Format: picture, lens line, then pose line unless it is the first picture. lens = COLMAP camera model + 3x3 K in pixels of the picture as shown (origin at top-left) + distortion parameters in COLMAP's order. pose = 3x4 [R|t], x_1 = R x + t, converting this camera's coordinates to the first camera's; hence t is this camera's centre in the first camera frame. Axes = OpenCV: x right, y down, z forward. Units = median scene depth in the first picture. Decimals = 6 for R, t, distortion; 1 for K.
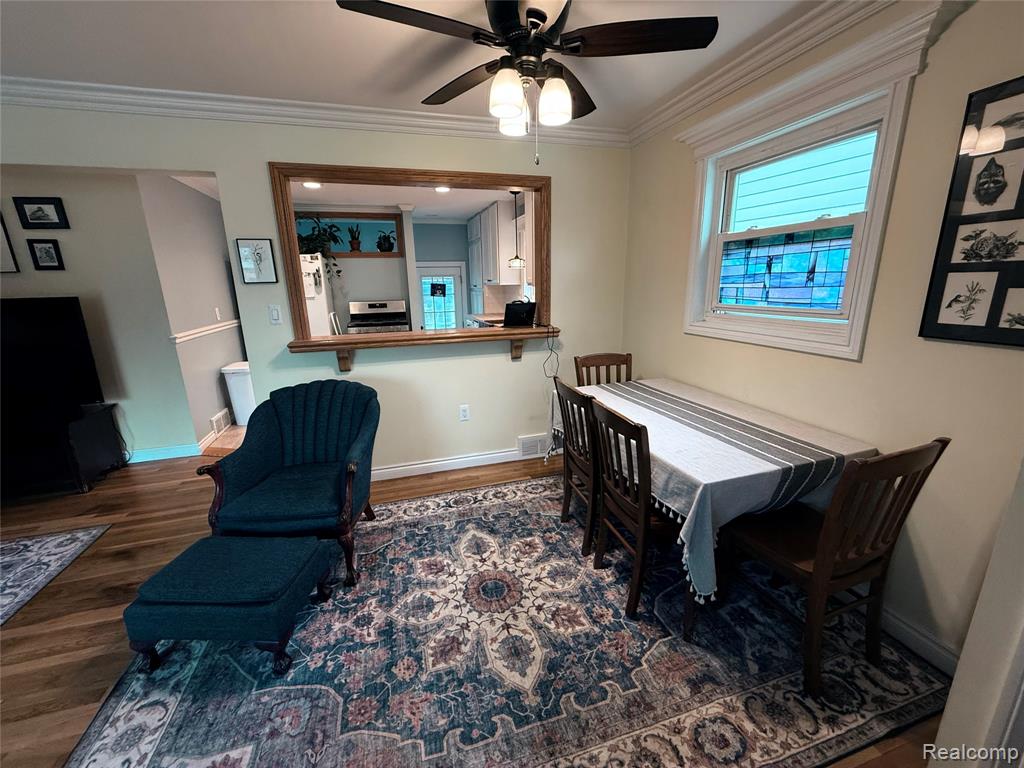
lens RADIAL K [[406.6, 0, 511.7], [0, 406.6, 385.0], [0, 0, 1]] dist [-0.001236, -0.000544]
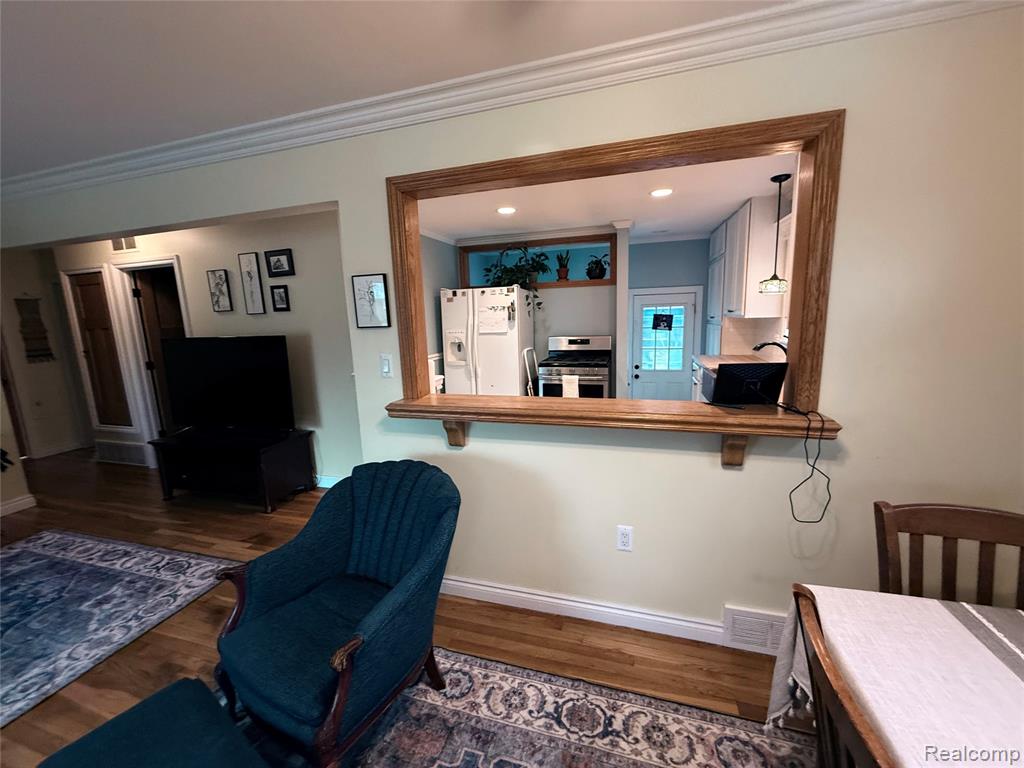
lens RADIAL K [[406.6, 0, 511.7], [0, 406.6, 381.2], [0, 0, 1]] dist [-0.001236, -0.000544]
pose [[0.830123, 0.085345, -0.551010, 0.059172], [-0.122357, 0.992012, -0.030685, -0.130744], [0.543989, 0.092892, 0.833934, 0.410719]]
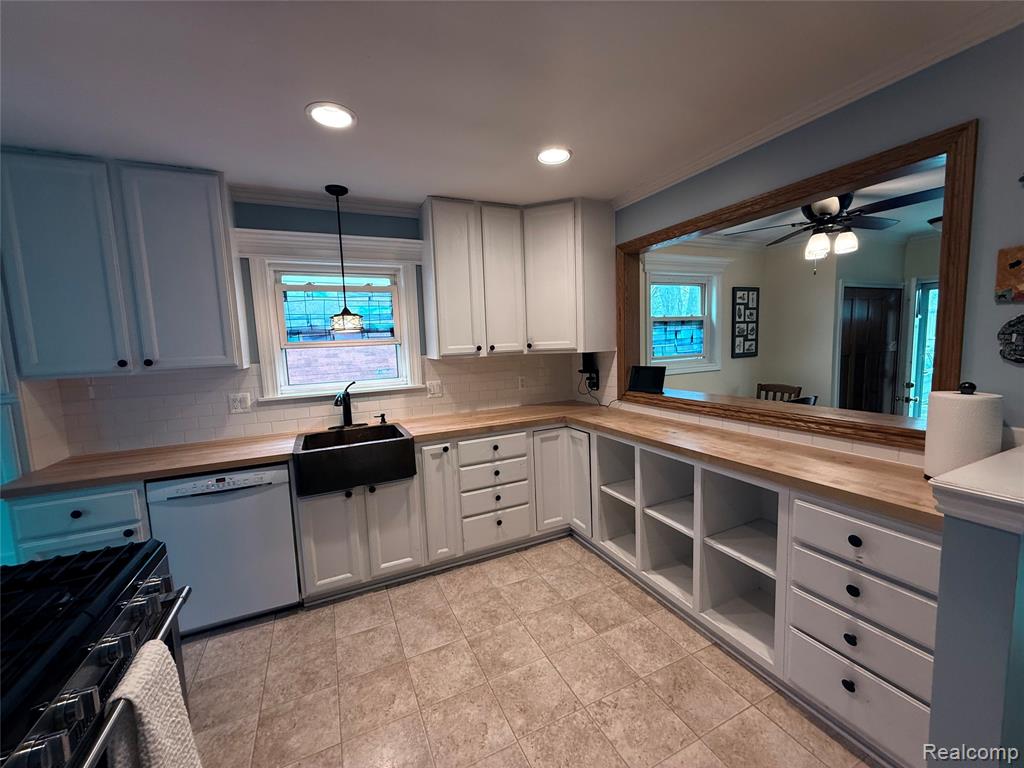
lens RADIAL K [[406.6, 0, 512.7], [0, 406.6, 380.1], [0, 0, 1]] dist [-0.001236, -0.000544]
pose [[-0.135287, -0.078266, 0.987710, -0.893031], [0.280711, 0.953002, 0.113965, -0.383876], [-0.950210, 0.292679, -0.106959, 1.462819]]
